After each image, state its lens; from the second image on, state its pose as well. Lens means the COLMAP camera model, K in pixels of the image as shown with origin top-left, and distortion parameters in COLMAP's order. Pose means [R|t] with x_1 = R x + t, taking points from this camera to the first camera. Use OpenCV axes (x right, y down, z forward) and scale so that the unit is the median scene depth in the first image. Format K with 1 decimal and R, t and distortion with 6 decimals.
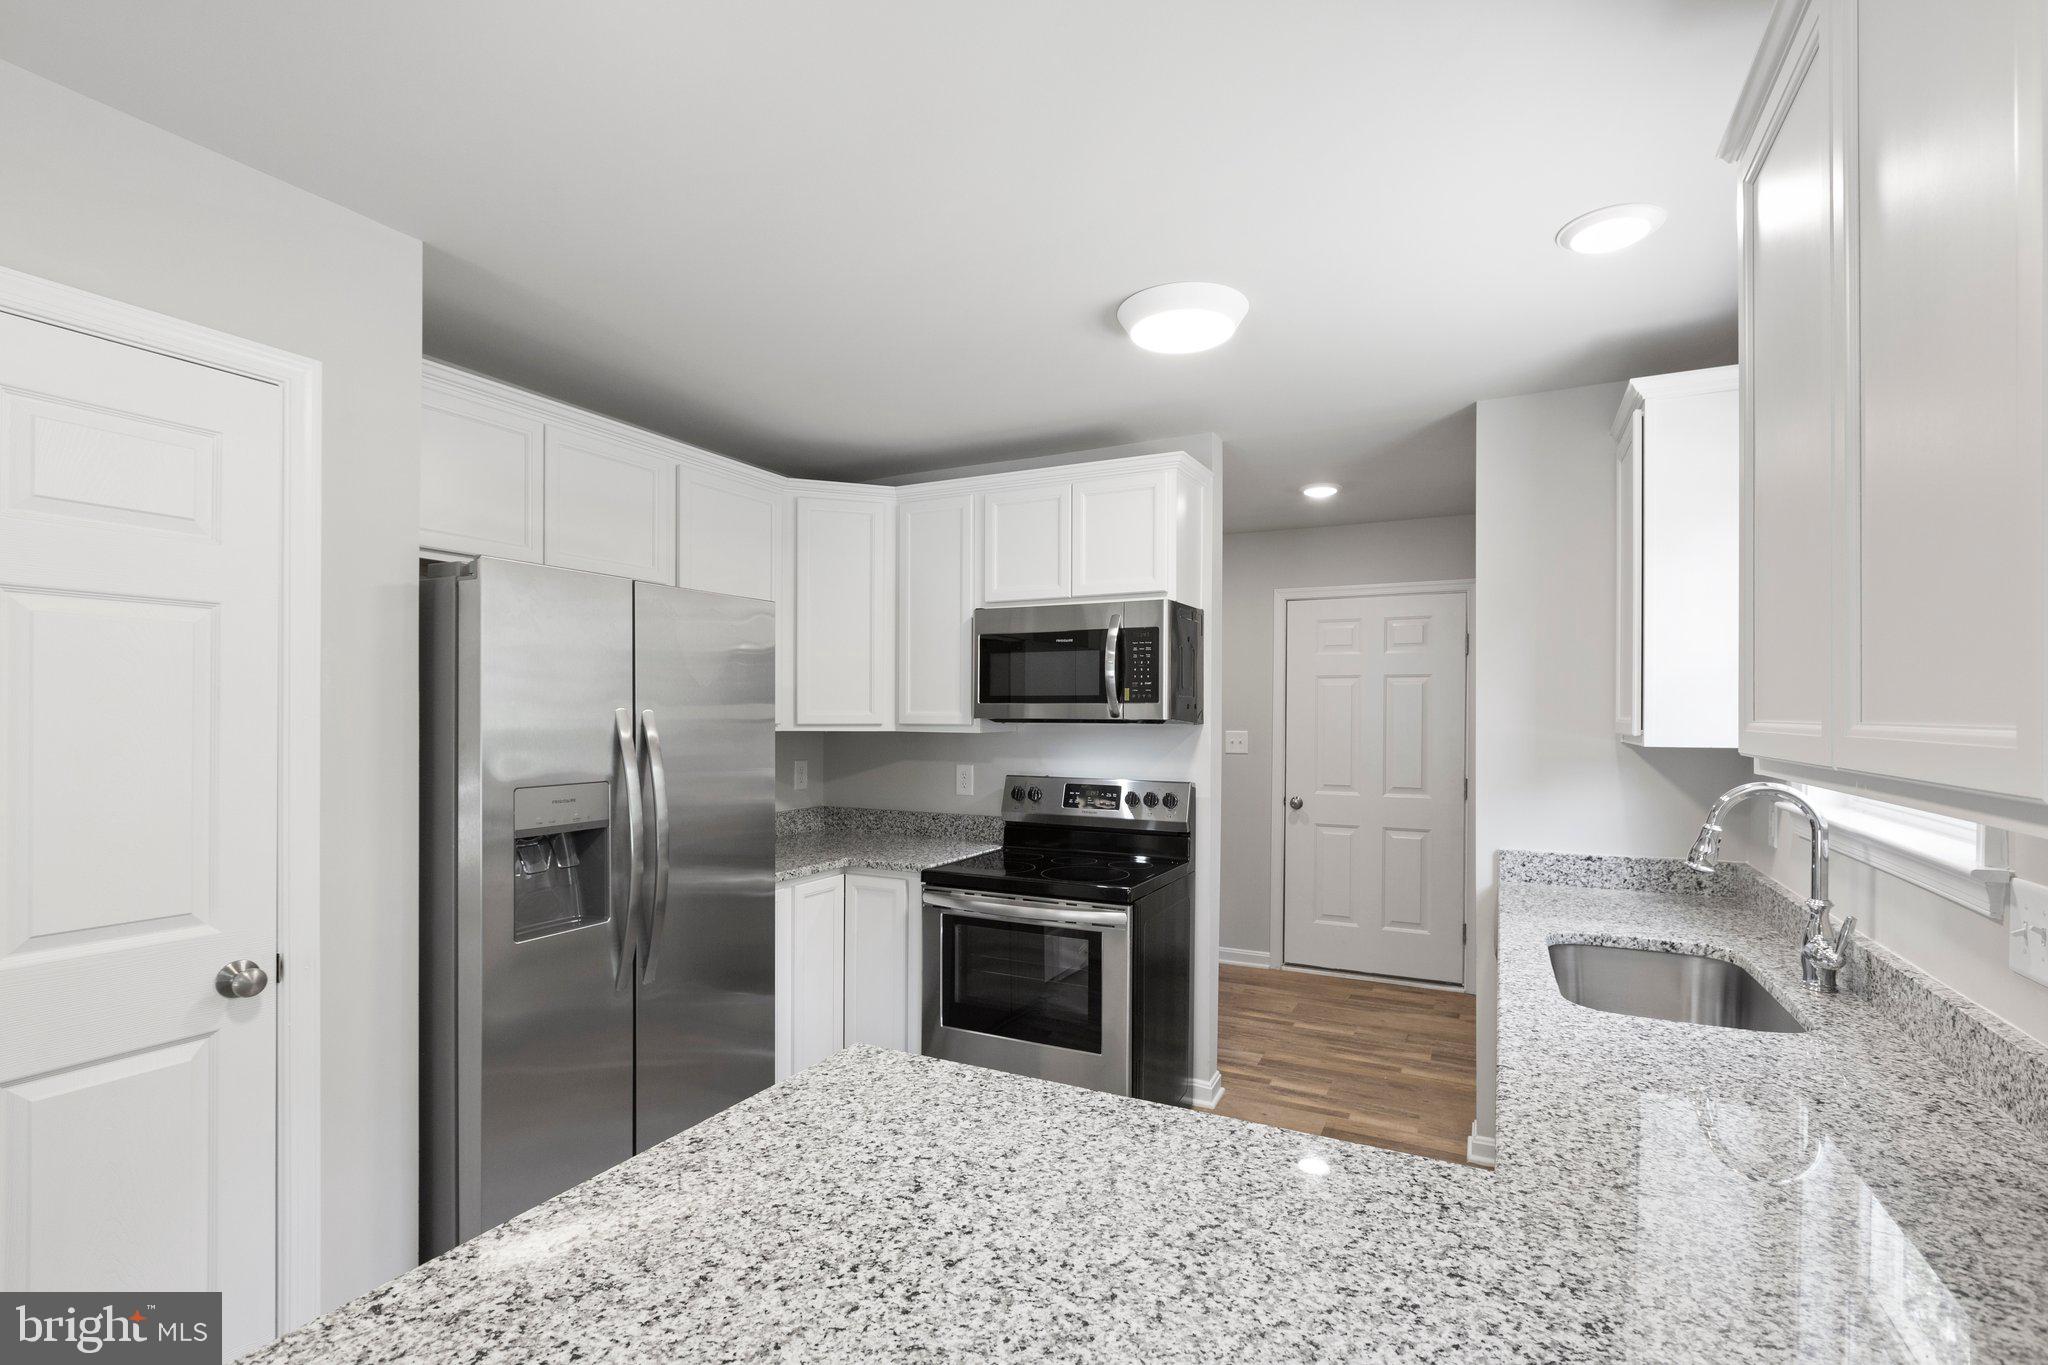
lens RADIAL K [[935.0, 0, 1002.7], [0, 935.0, 713.0], [0, 0, 1]] dist [-0.000501, 0.000074]
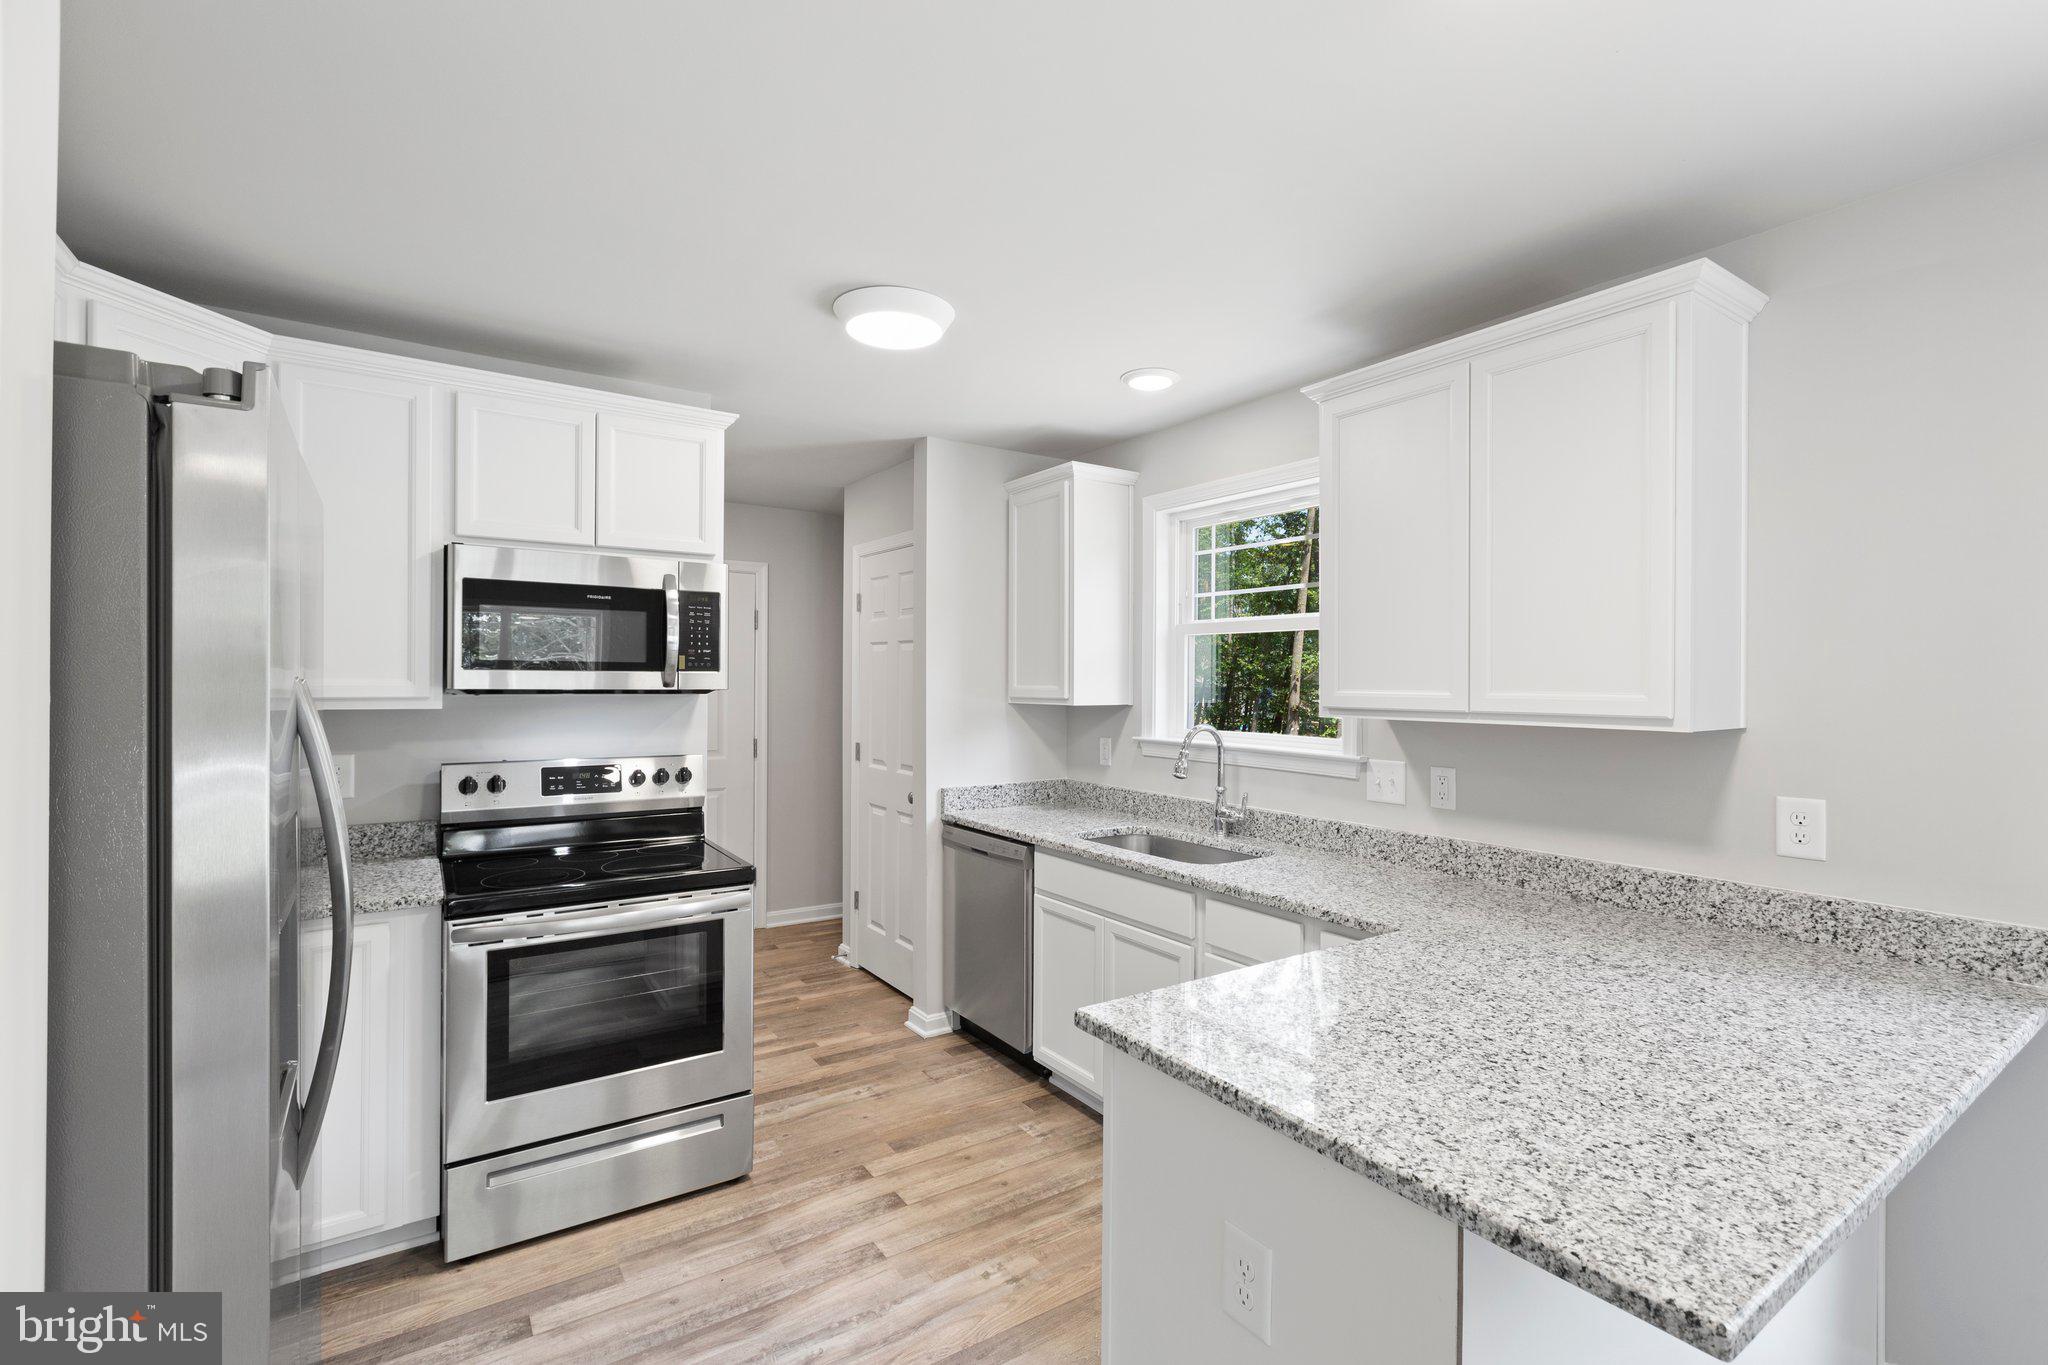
lens RADIAL K [[935.0, 0, 1020.2], [0, 935.0, 676.6], [0, 0, 1]] dist [-0.000501, 0.000074]
pose [[0.476458, 0.004633, 0.879185, -0.576909], [-0.003587, 0.999988, -0.003326, -0.004654], [-0.879190, -0.001569, 0.476469, 0.299200]]
